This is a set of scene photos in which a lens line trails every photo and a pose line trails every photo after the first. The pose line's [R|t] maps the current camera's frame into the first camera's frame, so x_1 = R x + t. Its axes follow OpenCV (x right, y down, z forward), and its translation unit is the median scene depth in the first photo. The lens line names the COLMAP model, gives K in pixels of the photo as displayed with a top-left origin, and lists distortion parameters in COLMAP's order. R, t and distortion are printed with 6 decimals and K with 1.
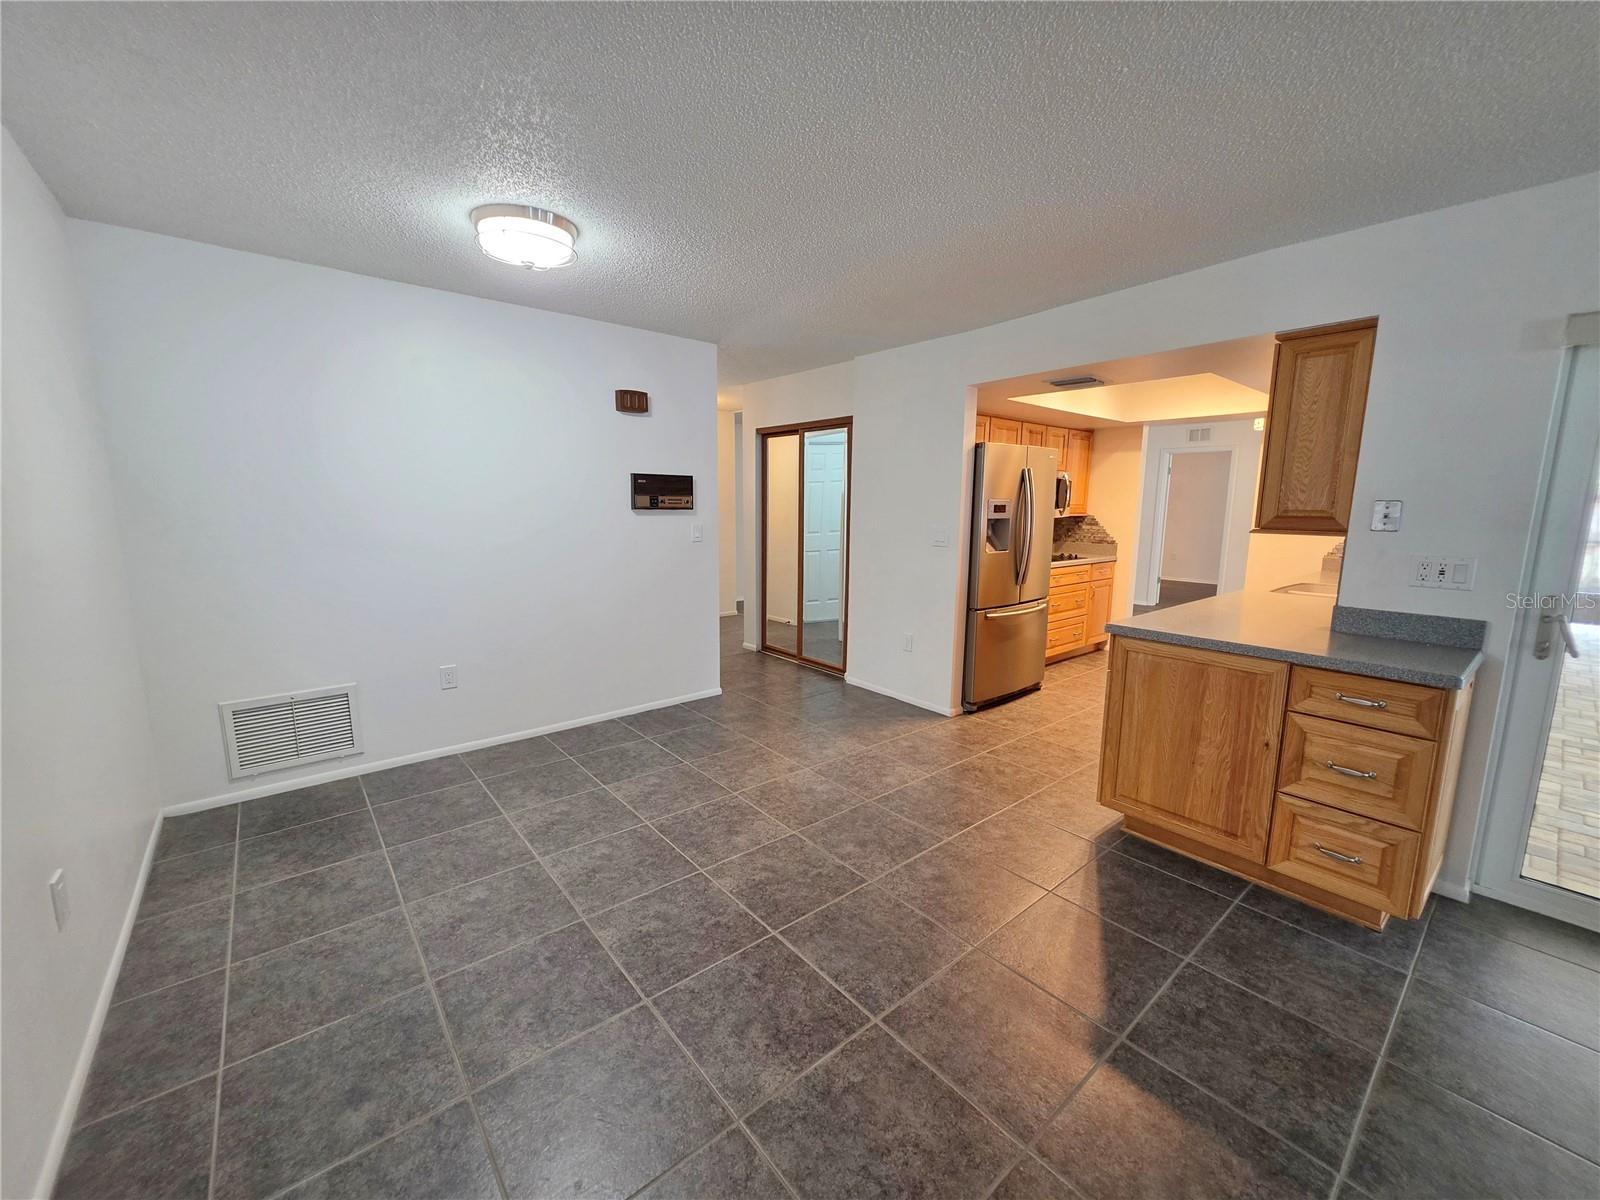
lens RADIAL K [[639.6, 0, 803.0], [0, 639.6, 599.0], [0, 0, 1]] dist [-0.007515, 0.002355]
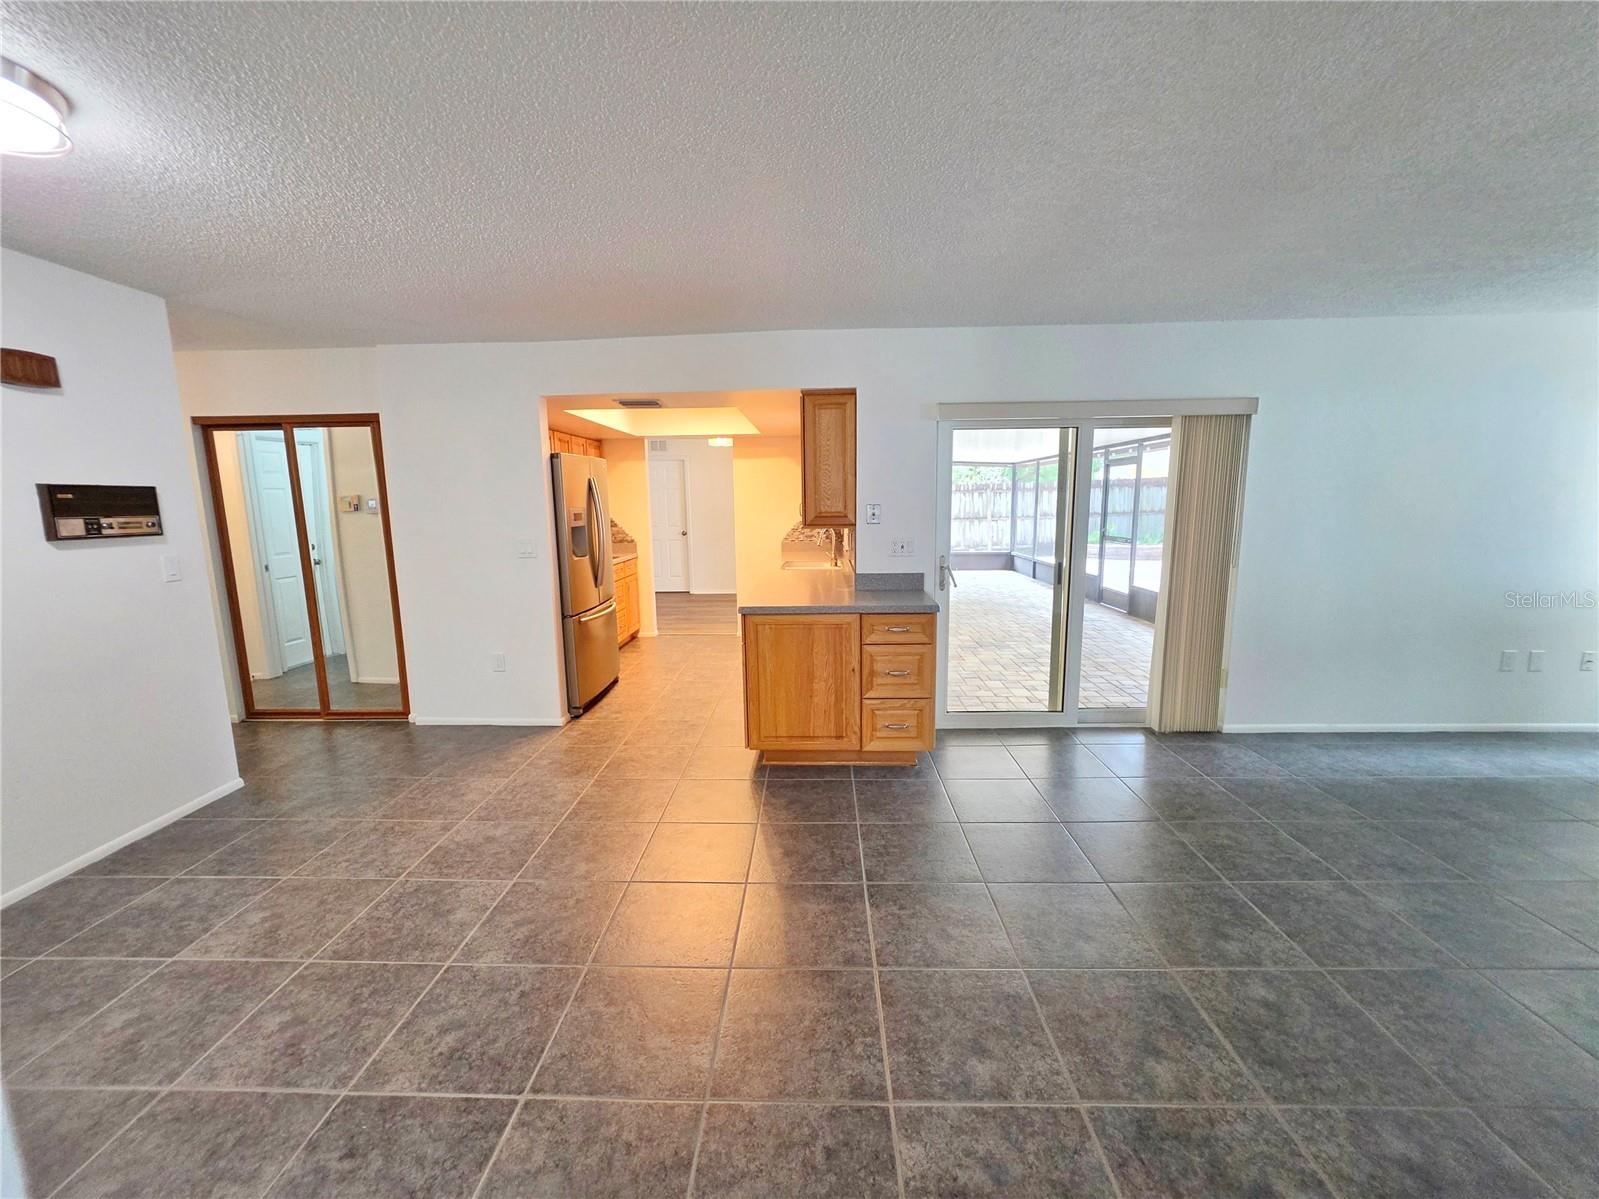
lens RADIAL K [[639.2, 0, 801.2], [0, 639.2, 603.5], [0, 0, 1]] dist [-0.007515, 0.002355]
pose [[0.662177, -0.138489, 0.736439, -0.395140], [0.132719, 0.988912, 0.066632, -0.038315], [-0.737501, 0.053617, 0.673214, 0.063521]]
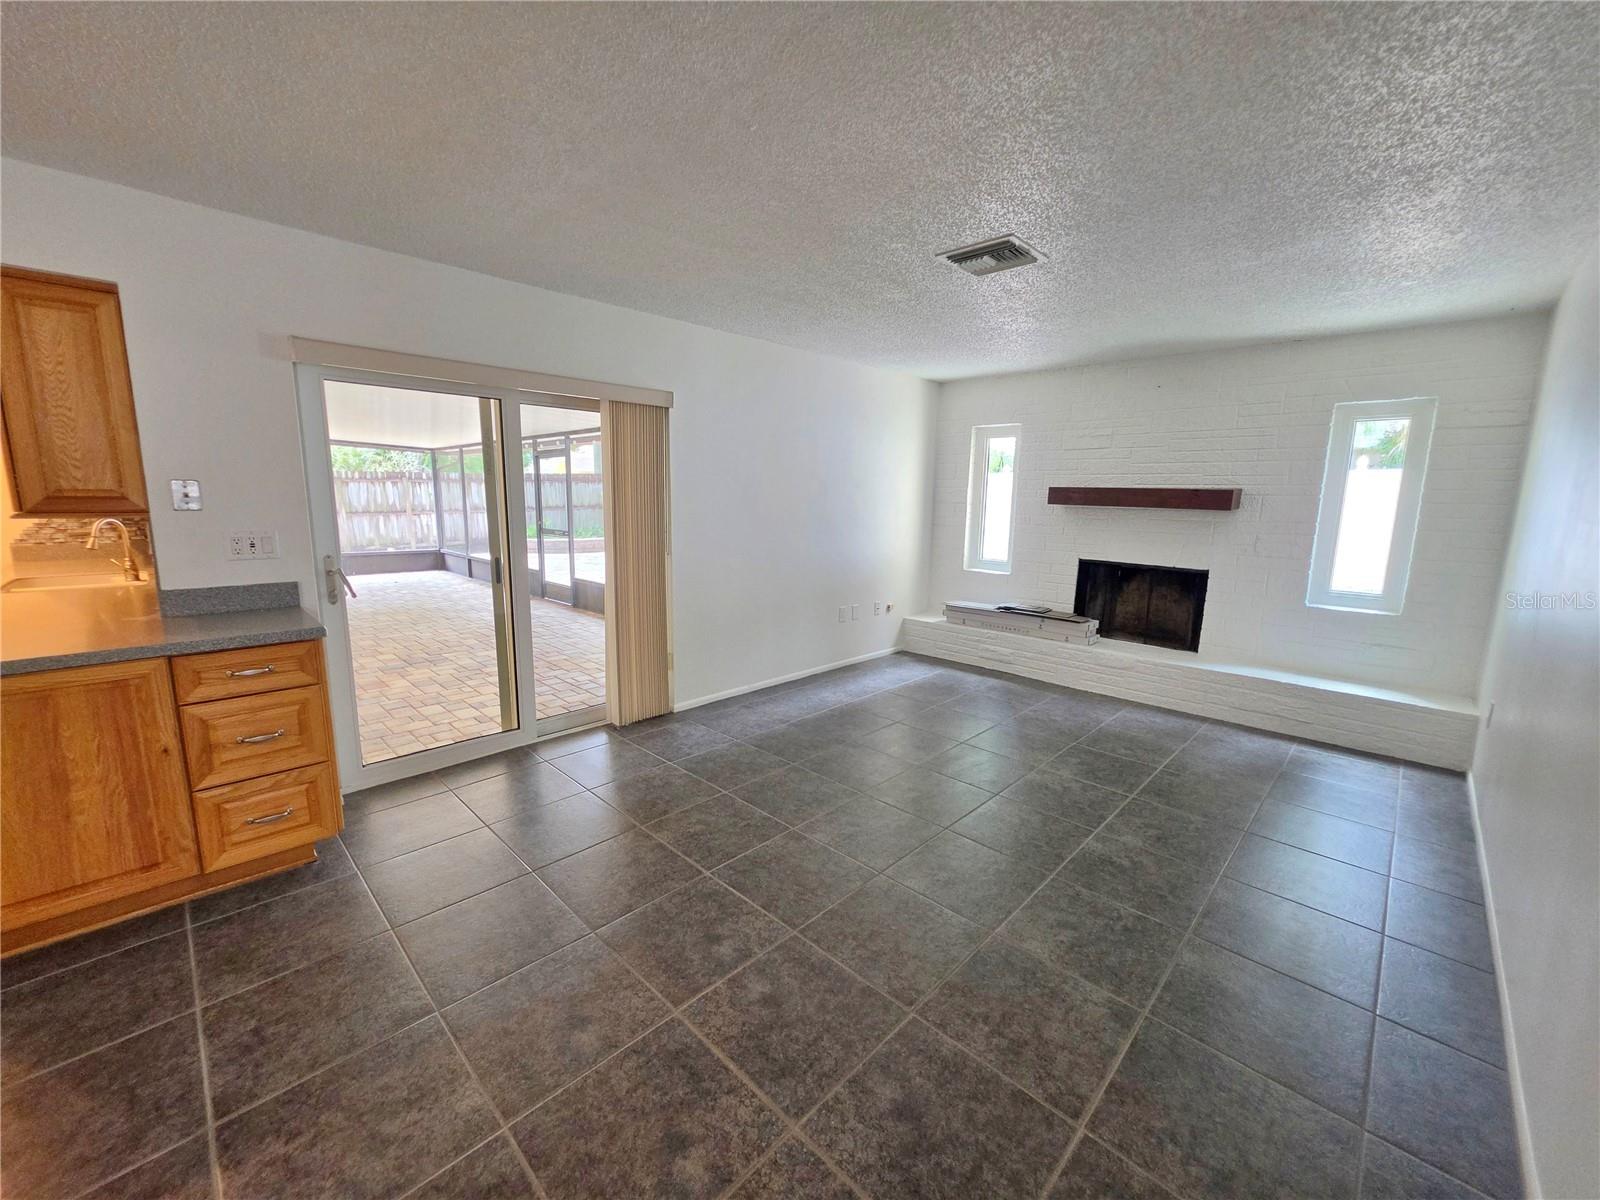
lens RADIAL K [[639.6, 0, 800.0], [0, 639.6, 598.3], [0, 0, 1]] dist [-0.007515, 0.002355]
pose [[-0.101297, -0.168126, 0.980547, -0.190389], [0.133657, 0.974382, 0.180876, -0.022488], [-0.985837, 0.149379, -0.076231, 0.135420]]
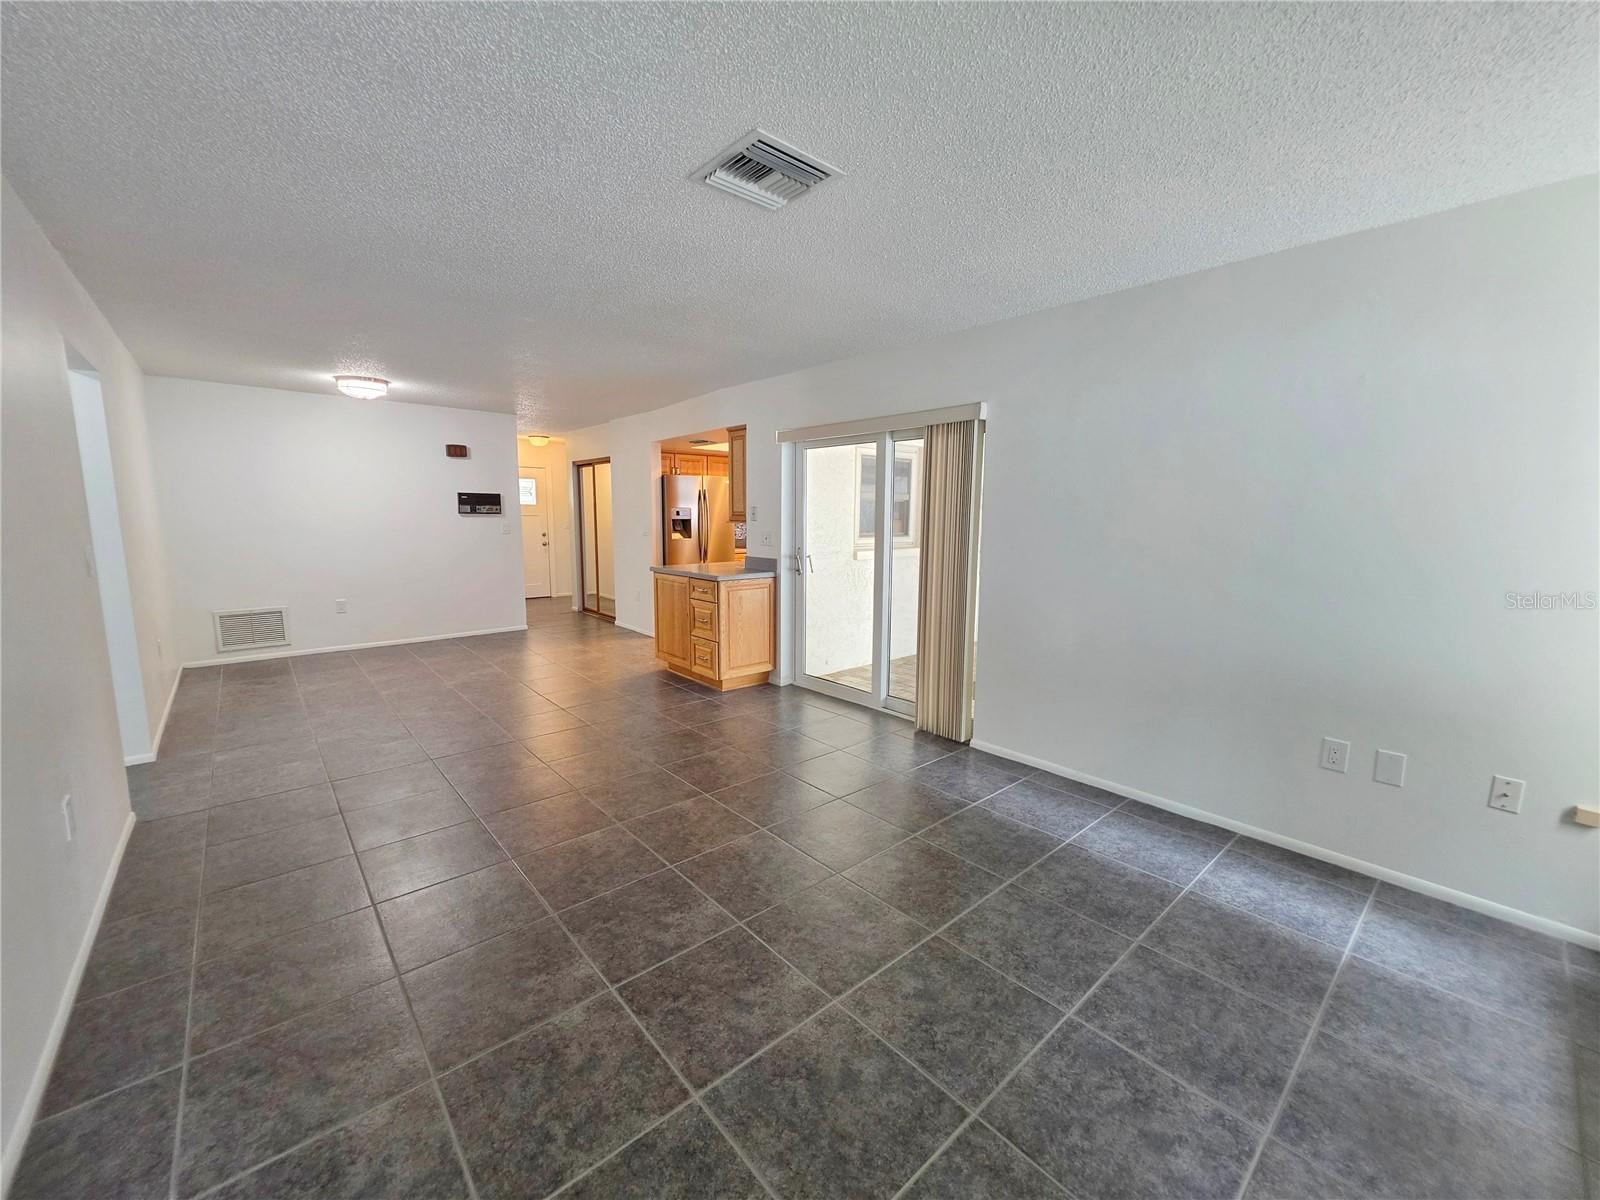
lens RADIAL K [[639.6, 0, 801.0], [0, 639.6, 596.6], [0, 0, 1]] dist [-0.007515, 0.002355]
pose [[0.999720, -0.001821, 0.023594, 0.969552], [0.002375, 0.999721, -0.023480, 0.197061], [-0.023545, 0.023529, 0.999446, -1.146079]]
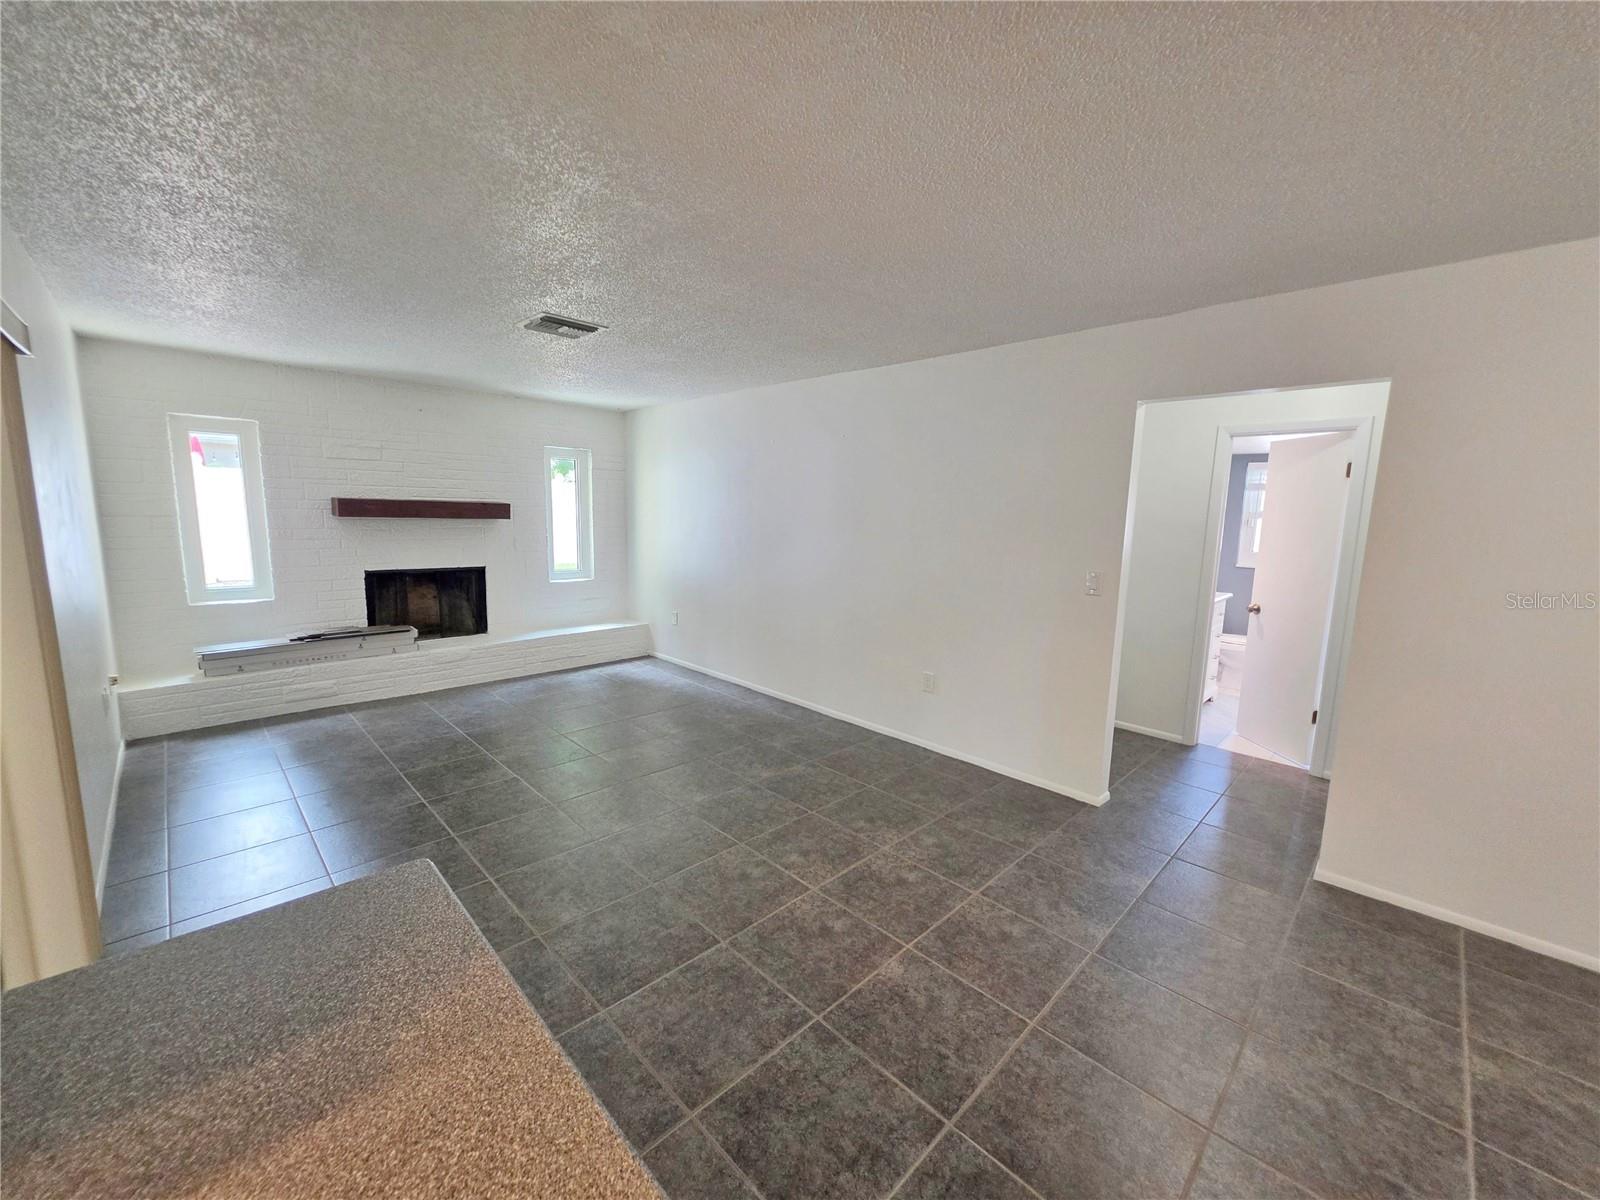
lens RADIAL K [[639.6, 0, 800.2], [0, 639.6, 598.3], [0, 0, 1]] dist [-0.007515, 0.002355]
pose [[-0.995900, -0.018354, -0.088579, 0.555830], [-0.043292, 0.956485, 0.288553, -0.212052], [0.079429, 0.291205, -0.953358, 1.123752]]
